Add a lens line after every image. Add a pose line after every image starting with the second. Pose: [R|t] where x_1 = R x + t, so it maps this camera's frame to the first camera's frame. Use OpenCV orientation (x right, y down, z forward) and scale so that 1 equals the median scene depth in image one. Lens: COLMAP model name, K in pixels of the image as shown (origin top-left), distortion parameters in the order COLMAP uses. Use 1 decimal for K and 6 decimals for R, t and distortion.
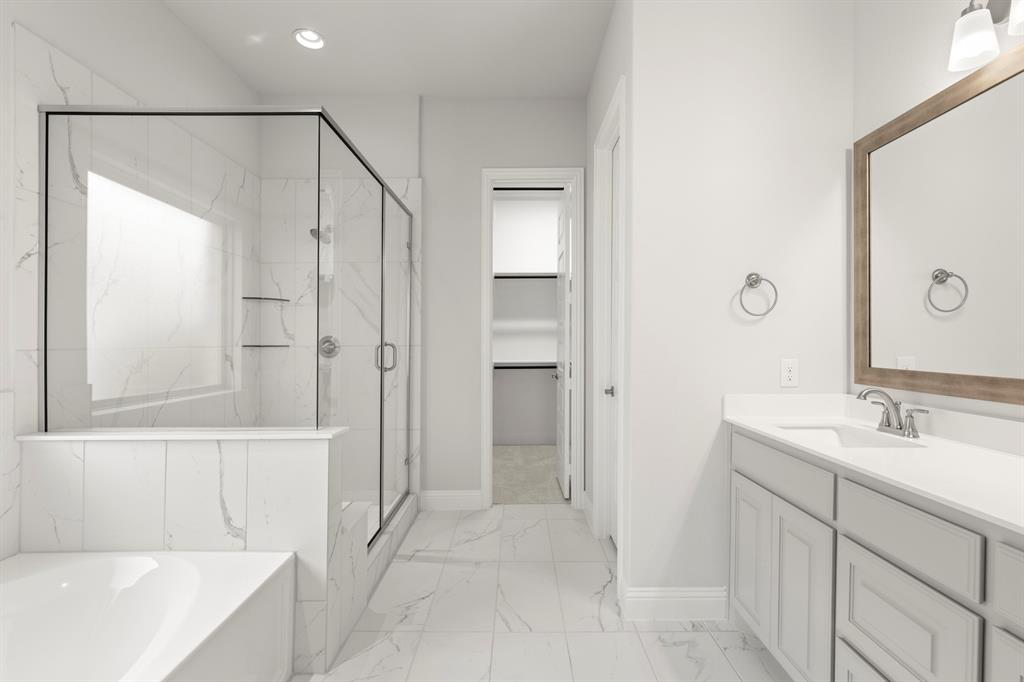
lens RADIAL K [[448.6, 0, 507.9], [0, 448.6, 347.0], [0, 0, 1]] dist [0.001227, 0.000146]
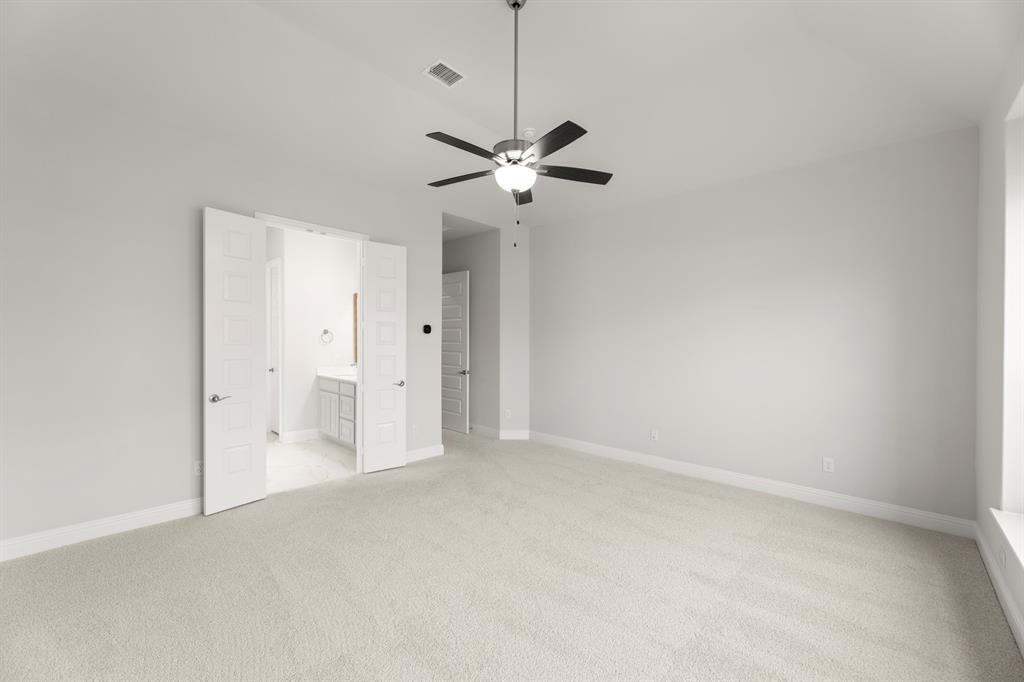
lens RADIAL K [[404.3, 0, 505.9], [0, 404.3, 342.7], [0, 0, 1]] dist [-0.001567, -0.000995]
pose [[0.661258, -0.002642, 0.750154, -0.856183], [0.002655, 0.999996, 0.001182, -0.075048], [-0.750154, 0.001210, 0.661262, -2.081325]]
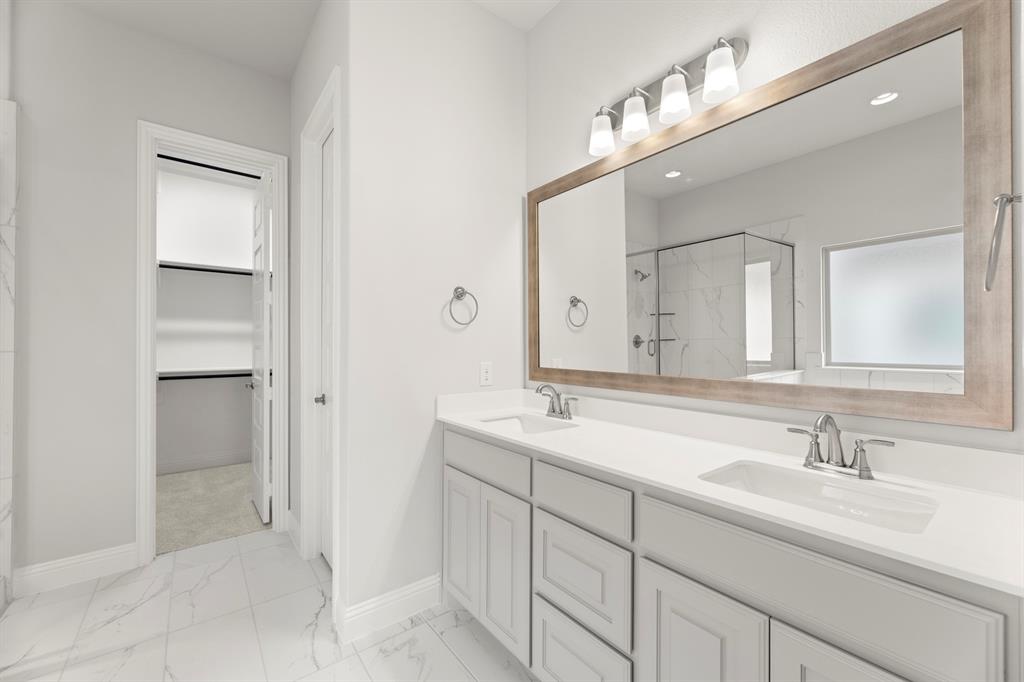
lens RADIAL K [[404.3, 0, 509.6], [0, 404.3, 349.7], [0, 0, 1]] dist [-0.001567, -0.000995]
pose [[0.775774, -0.000937, 0.631010, 0.000910], [0.003722, 0.999988, -0.003092, -0.002412], [-0.631000, 0.004747, 0.775769, 0.139534]]
